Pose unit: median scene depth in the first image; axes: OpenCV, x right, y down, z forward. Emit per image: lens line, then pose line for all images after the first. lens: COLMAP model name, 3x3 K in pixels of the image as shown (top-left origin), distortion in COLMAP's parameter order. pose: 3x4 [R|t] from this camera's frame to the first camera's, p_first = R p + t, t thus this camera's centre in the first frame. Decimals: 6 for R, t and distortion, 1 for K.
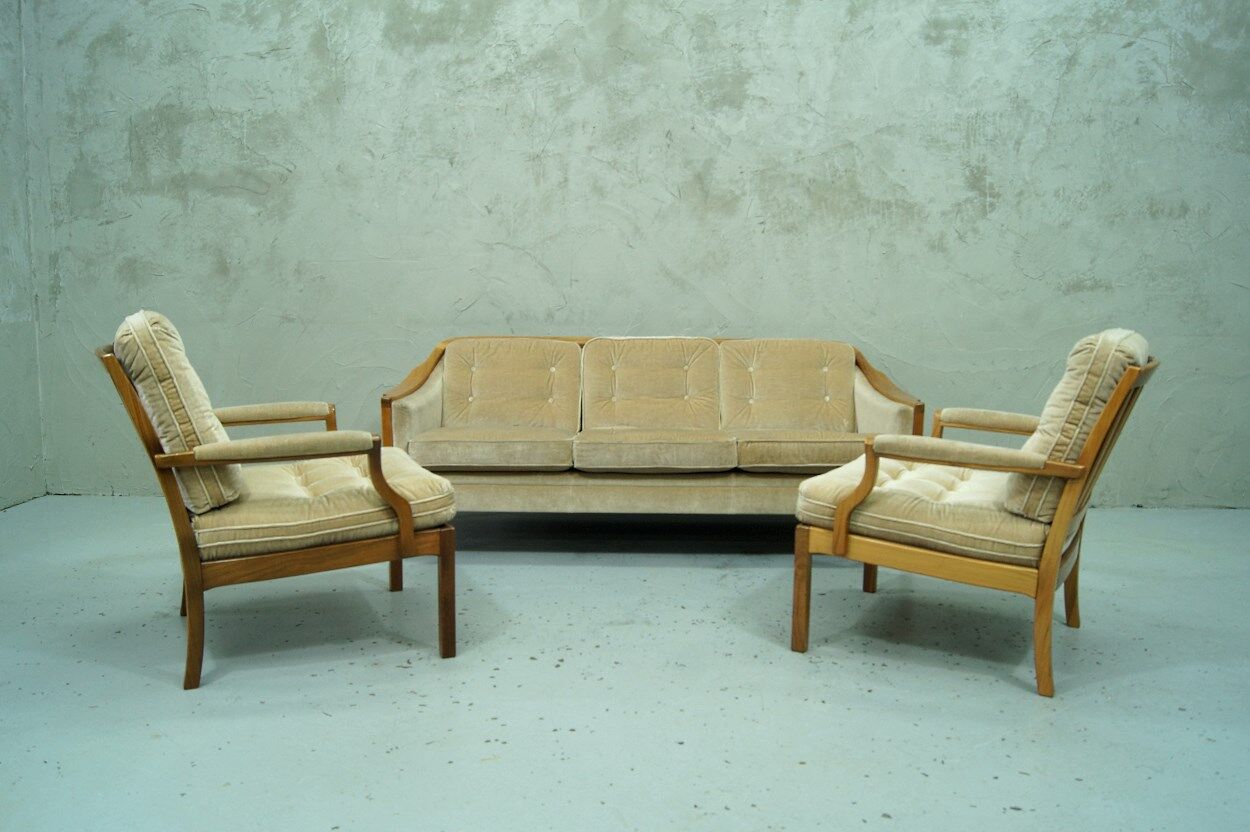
lens RADIAL K [[1016.7, 0, 630.4], [0, 1016.7, 412.5], [0, 0, 1]] dist [-0.082220, 0.021460]
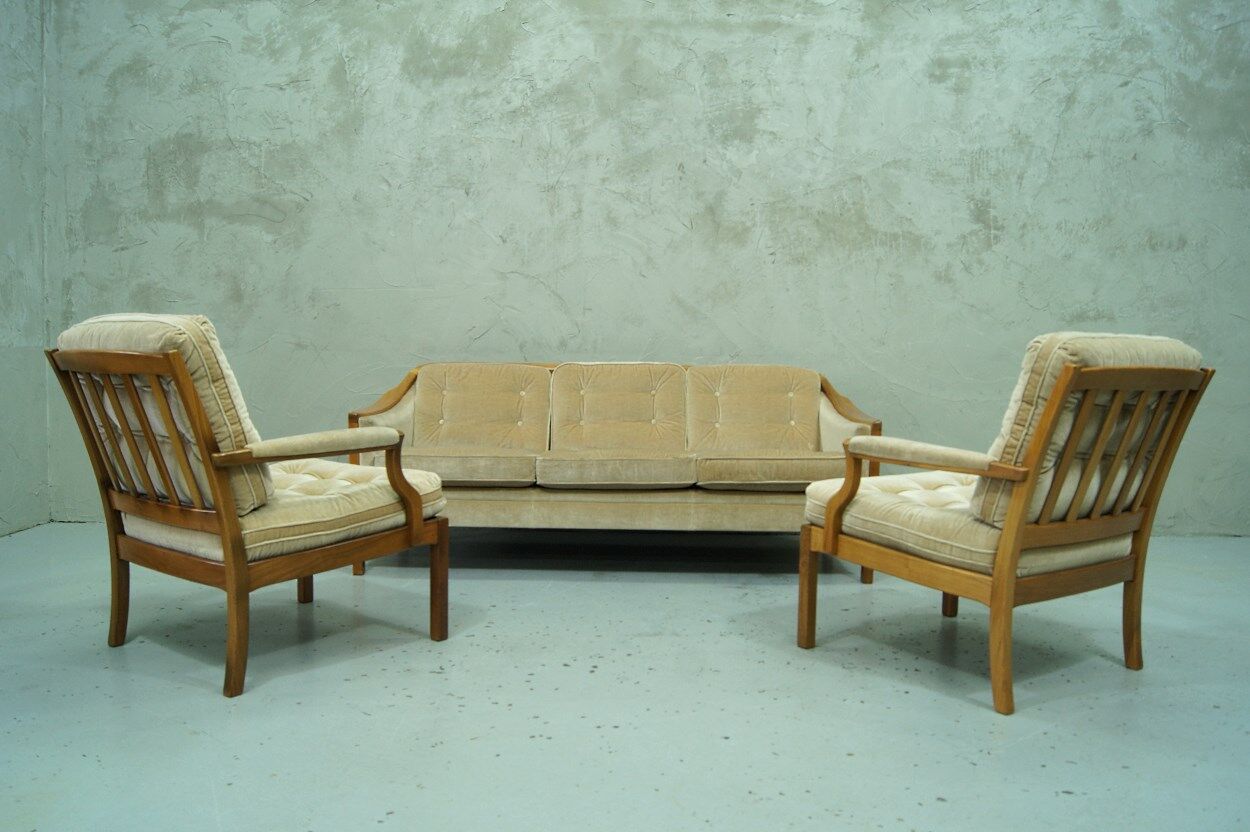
lens RADIAL K [[1016.7, 0, 629.4], [0, 1016.7, 411.4], [0, 0, 1]] dist [-0.082220, 0.021460]
pose [[0.999823, 0.002766, 0.018623, -0.032391], [-0.001614, 0.998100, -0.061595, 0.034100], [-0.018758, 0.061554, 0.997928, -0.004091]]
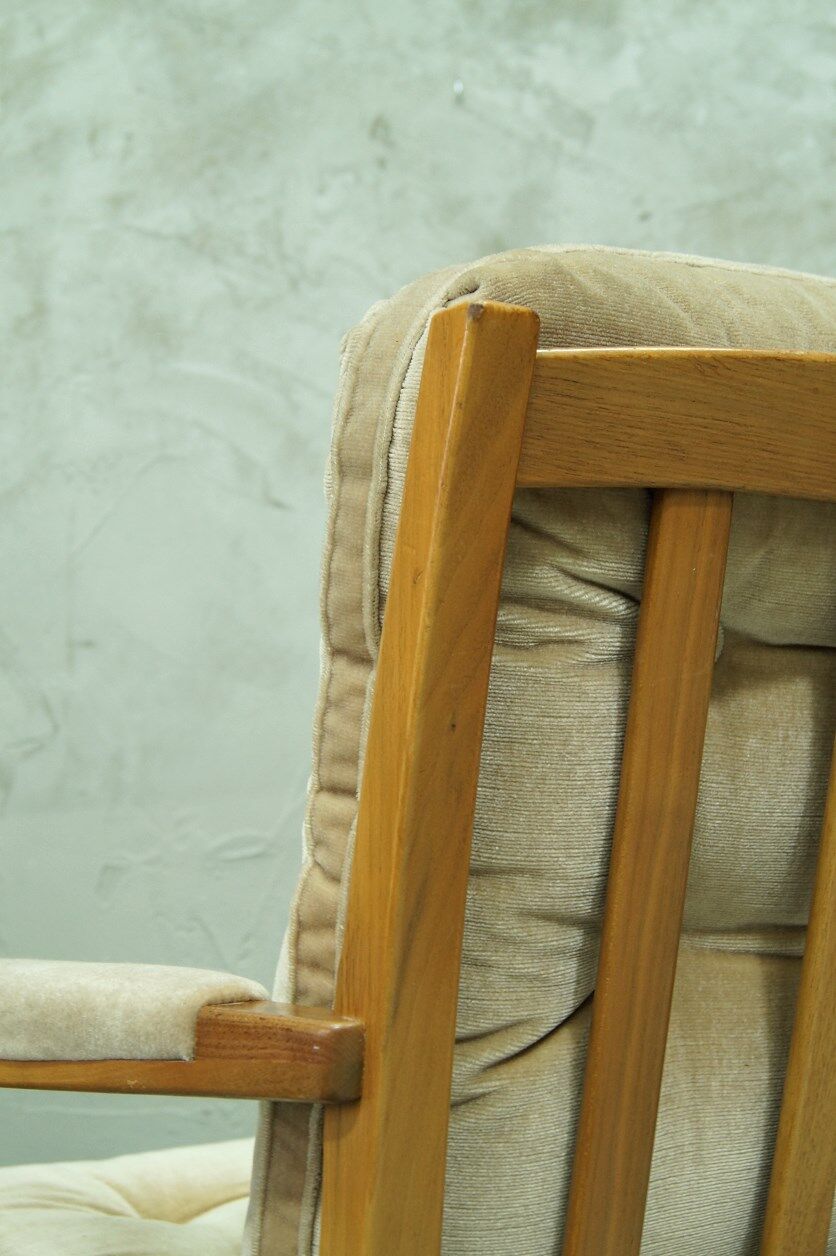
lens RADIAL K [[1584.0, 0, 438.6], [0, 1584.0, 627.9], [0, 0, 1]] dist [-0.040492, 0.000000]
pose [[0.994121, -0.100783, -0.039565, 0.058274], [0.082431, 0.941446, -0.326933, 0.012675], [0.070198, 0.321749, 0.944219, 0.612345]]
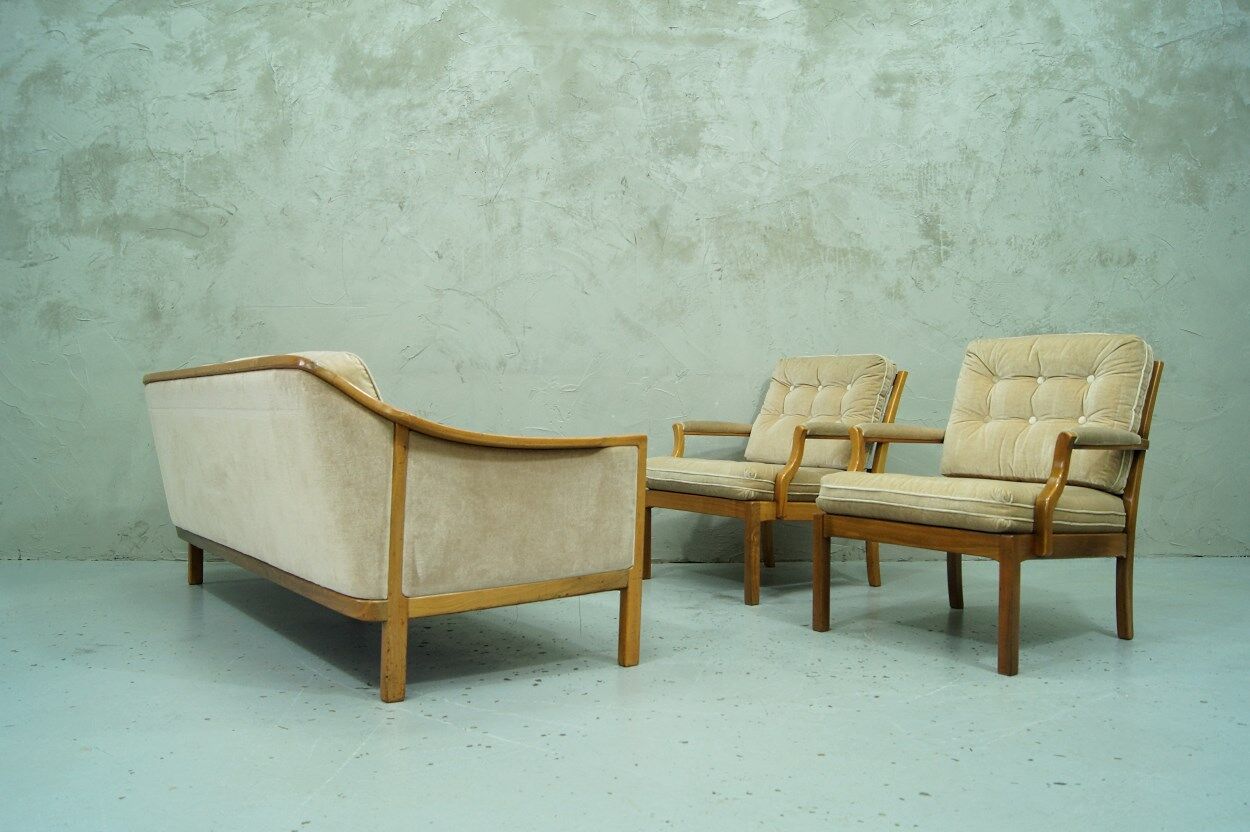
lens RADIAL K [[1016.7, 0, 627.6], [0, 1016.7, 412.8], [0, 0, 1]] dist [-0.082220, 0.021460]
pose [[0.997147, -0.003985, 0.075379, -0.033832], [0.013434, 0.992032, -0.125267, 0.073494], [-0.074279, 0.125923, 0.989255, 0.048342]]
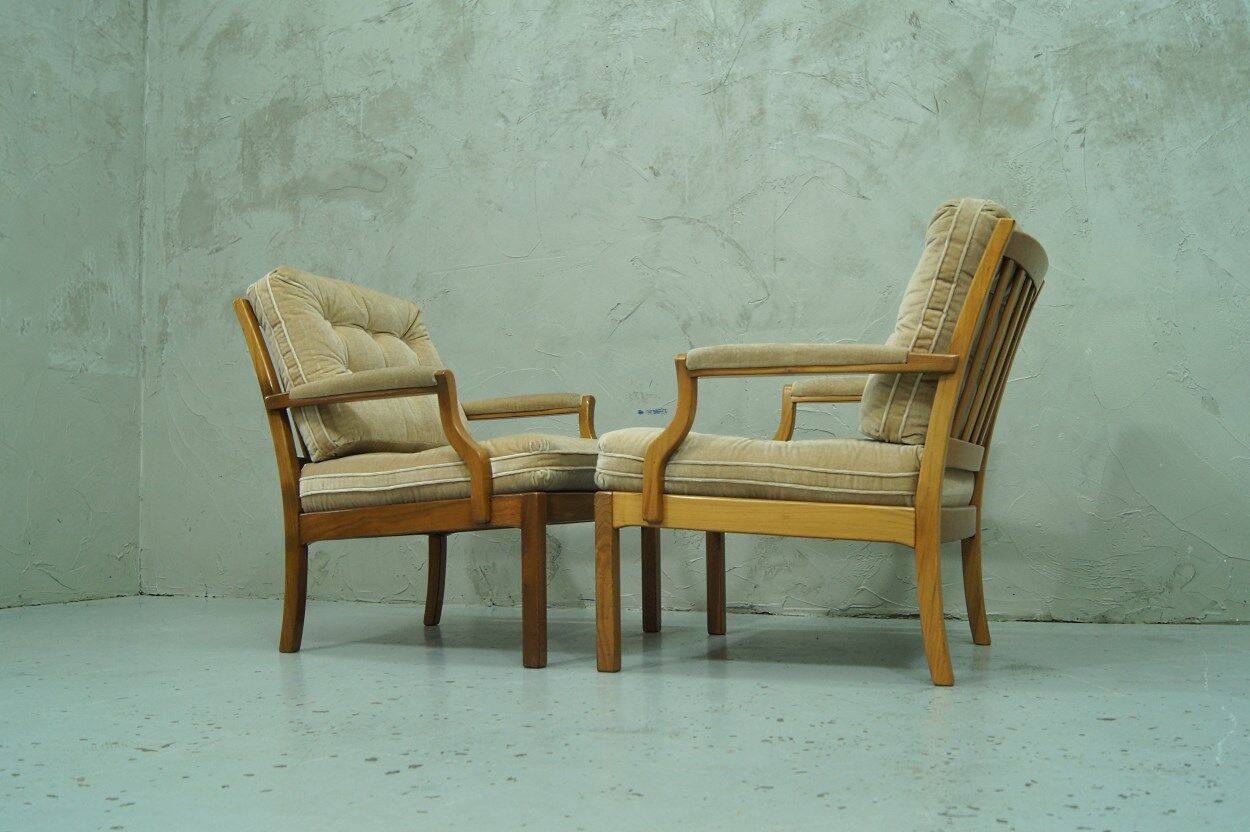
lens RADIAL K [[1190.9, 0, 618.6], [0, 1190.9, 410.3], [0, 0, 1]] dist [-0.062723, 0.000000]
pose [[0.908747, -0.056757, -0.413469, 0.161017], [-0.024730, 0.981646, -0.189103, 0.110828], [0.416613, 0.182071, 0.890664, 0.306293]]
